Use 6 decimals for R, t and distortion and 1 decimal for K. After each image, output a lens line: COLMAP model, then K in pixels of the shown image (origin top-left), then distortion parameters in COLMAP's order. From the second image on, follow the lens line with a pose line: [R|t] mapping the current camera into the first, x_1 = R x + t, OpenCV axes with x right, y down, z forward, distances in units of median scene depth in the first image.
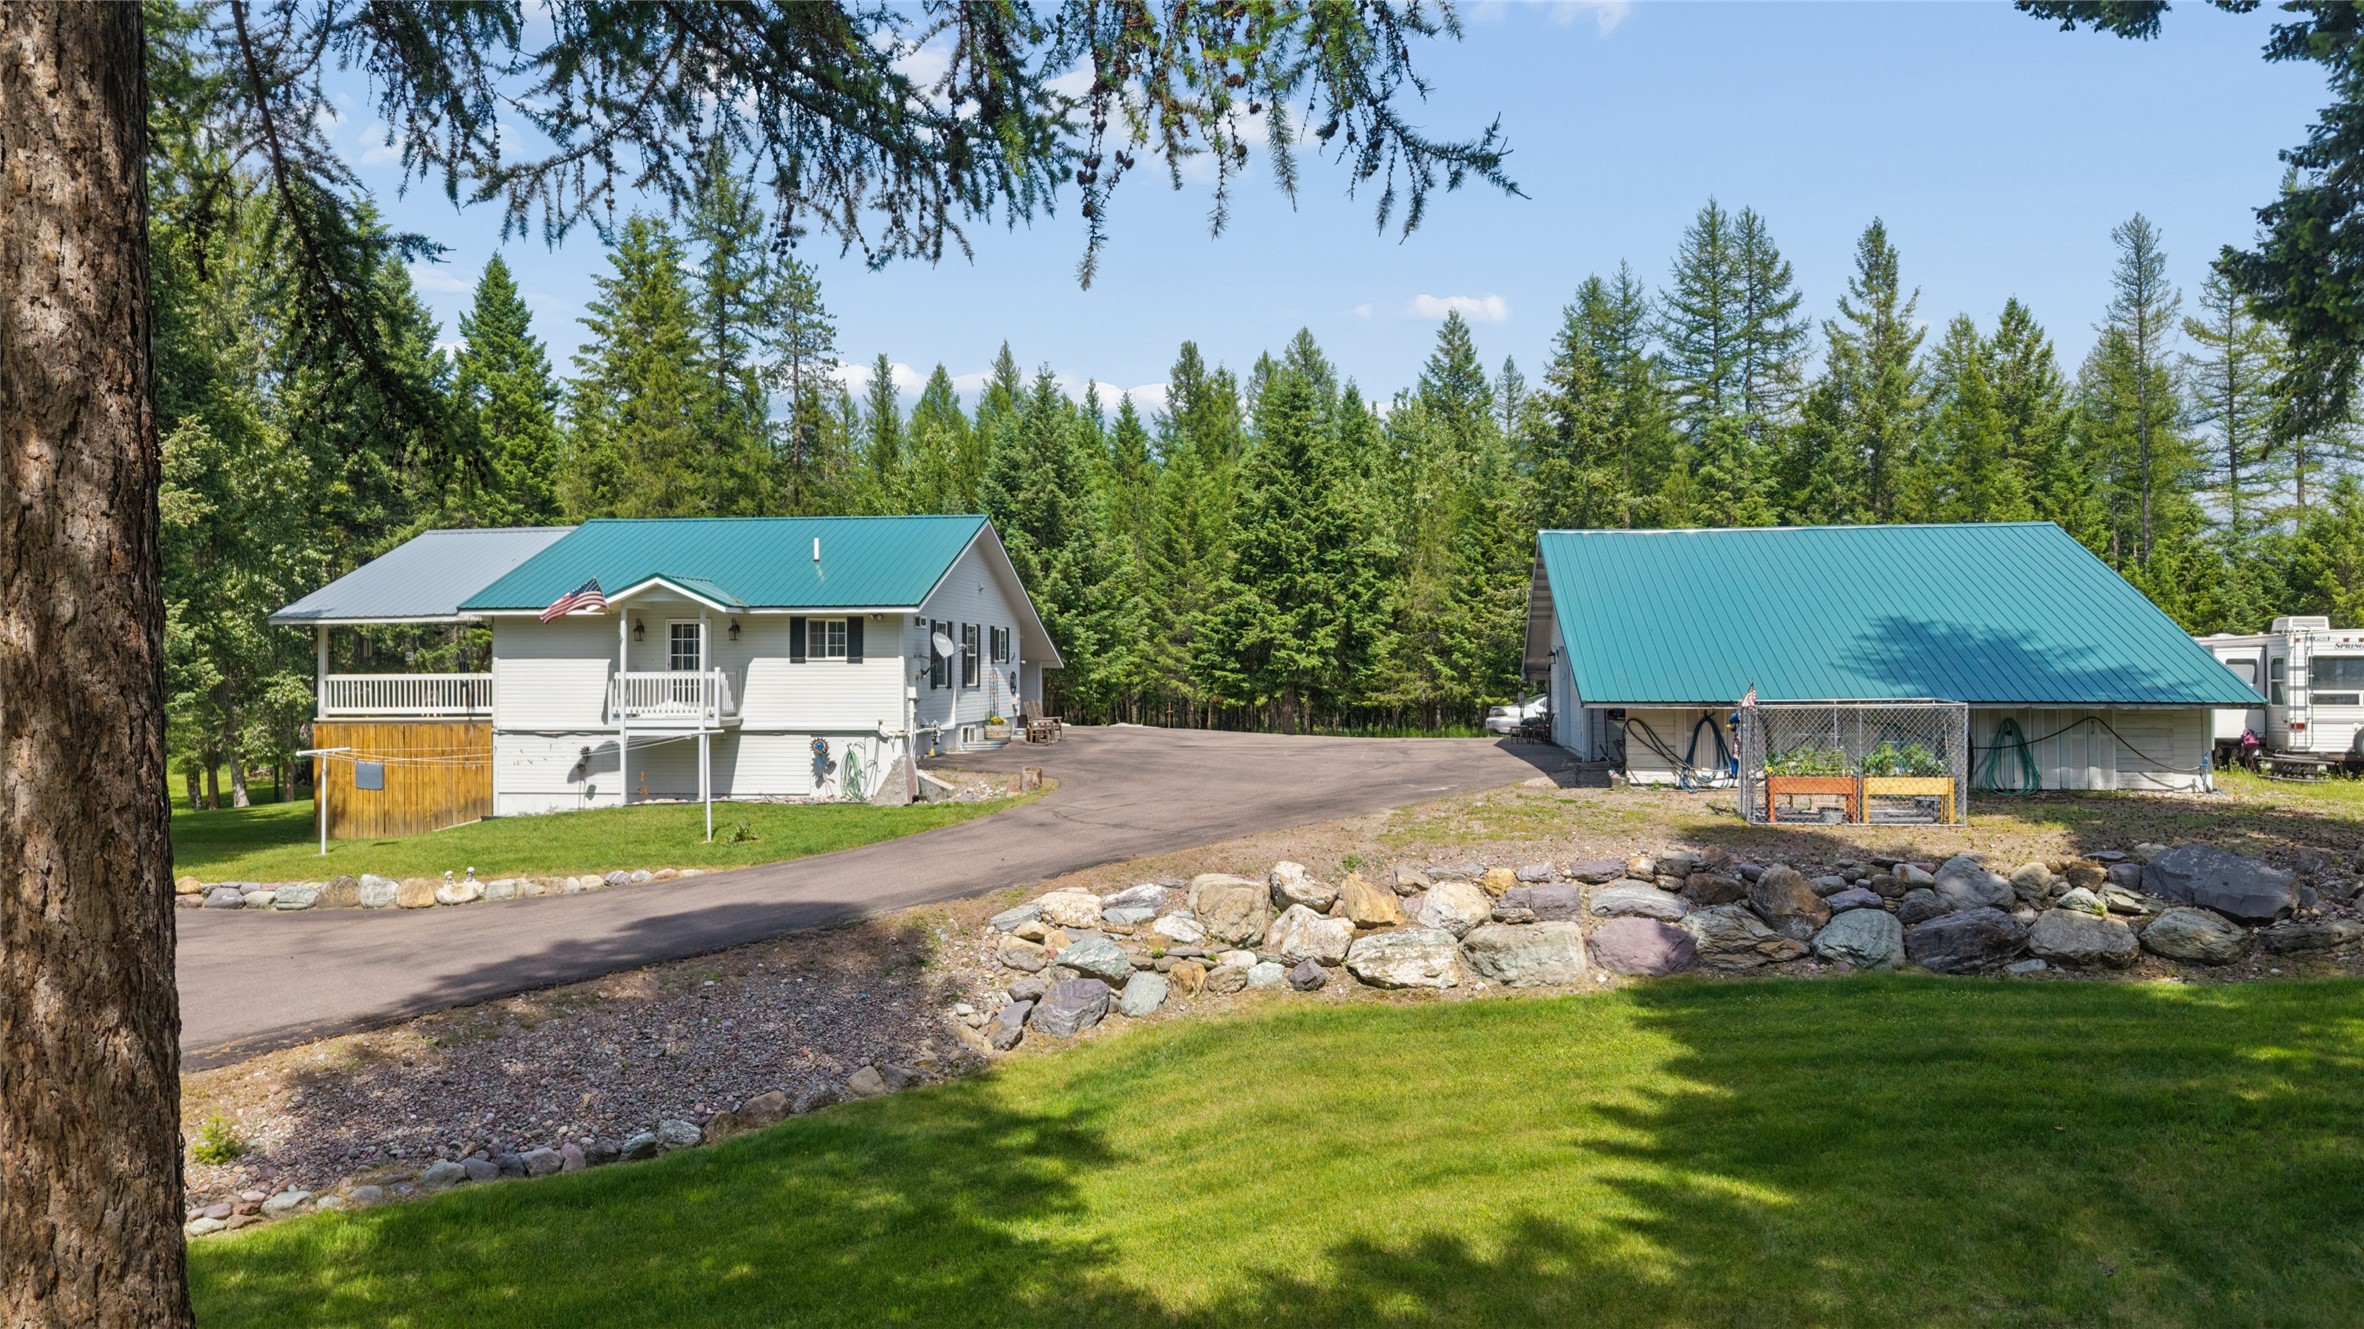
lens RADIAL K [[1557.2, 0, 1192.3], [0, 1557.2, 680.2], [0, 0, 1]] dist [0.034674, -0.012364]
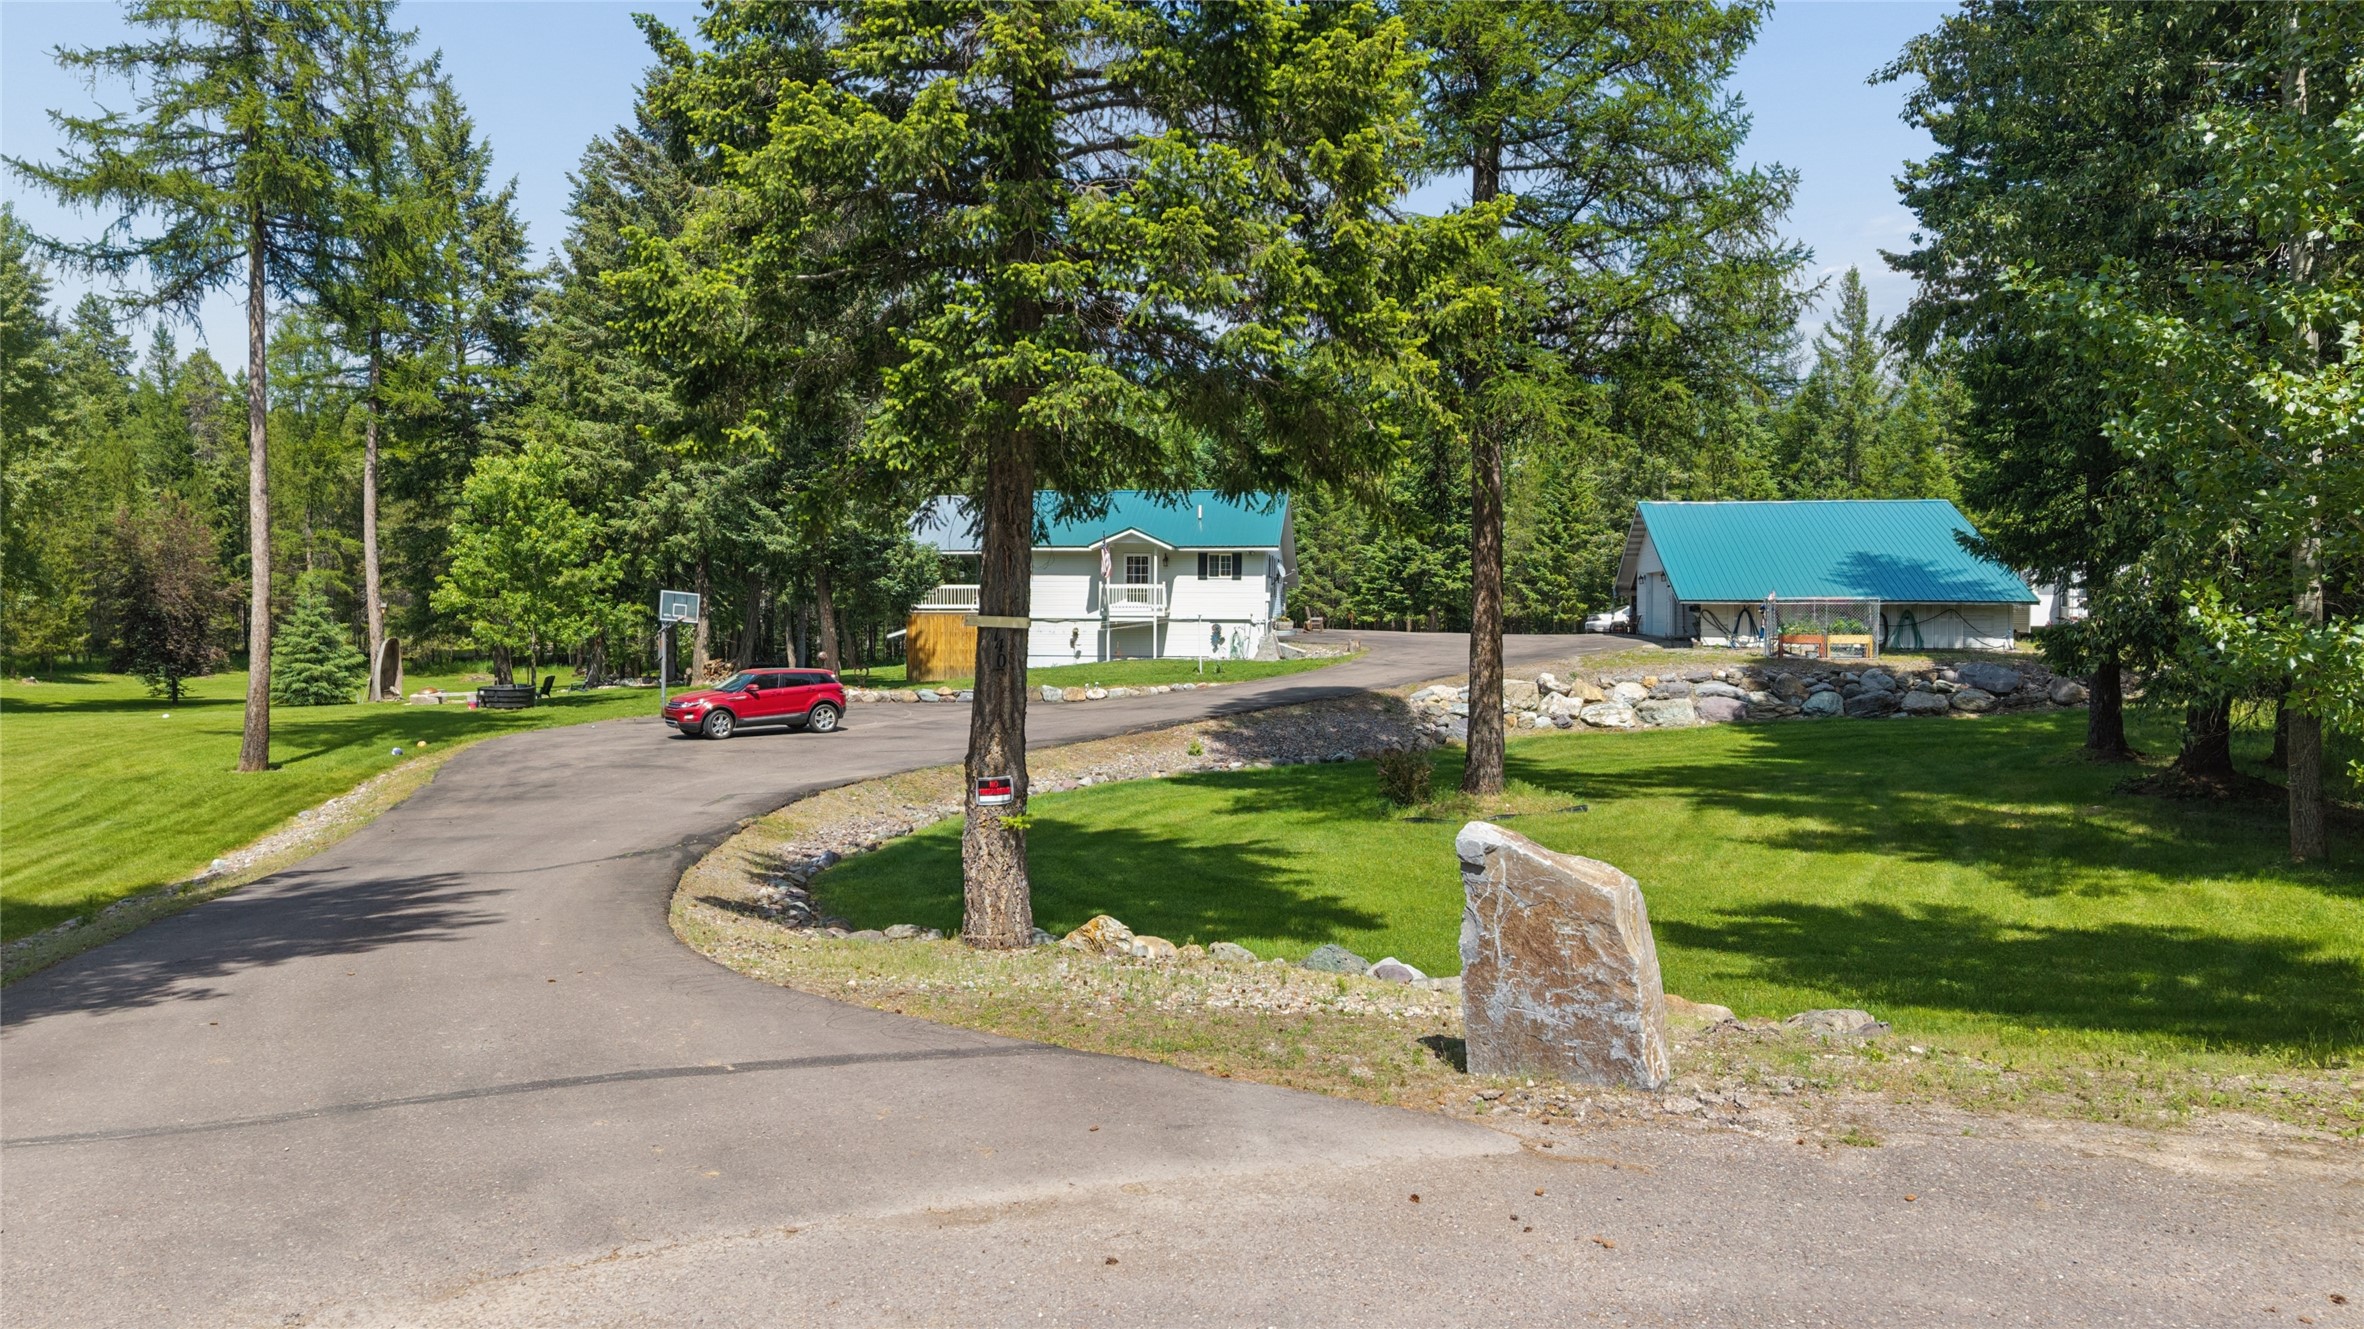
lens RADIAL K [[1557.2, 0, 1182.8], [0, 1557.2, 658.6], [0, 0, 1]] dist [0.034674, -0.012364]
pose [[0.999975, 0.006255, 0.003247, -0.335024], [-0.006336, 0.999649, 0.025724, 0.038054], [-0.003085, -0.025744, 0.999664, -0.831654]]
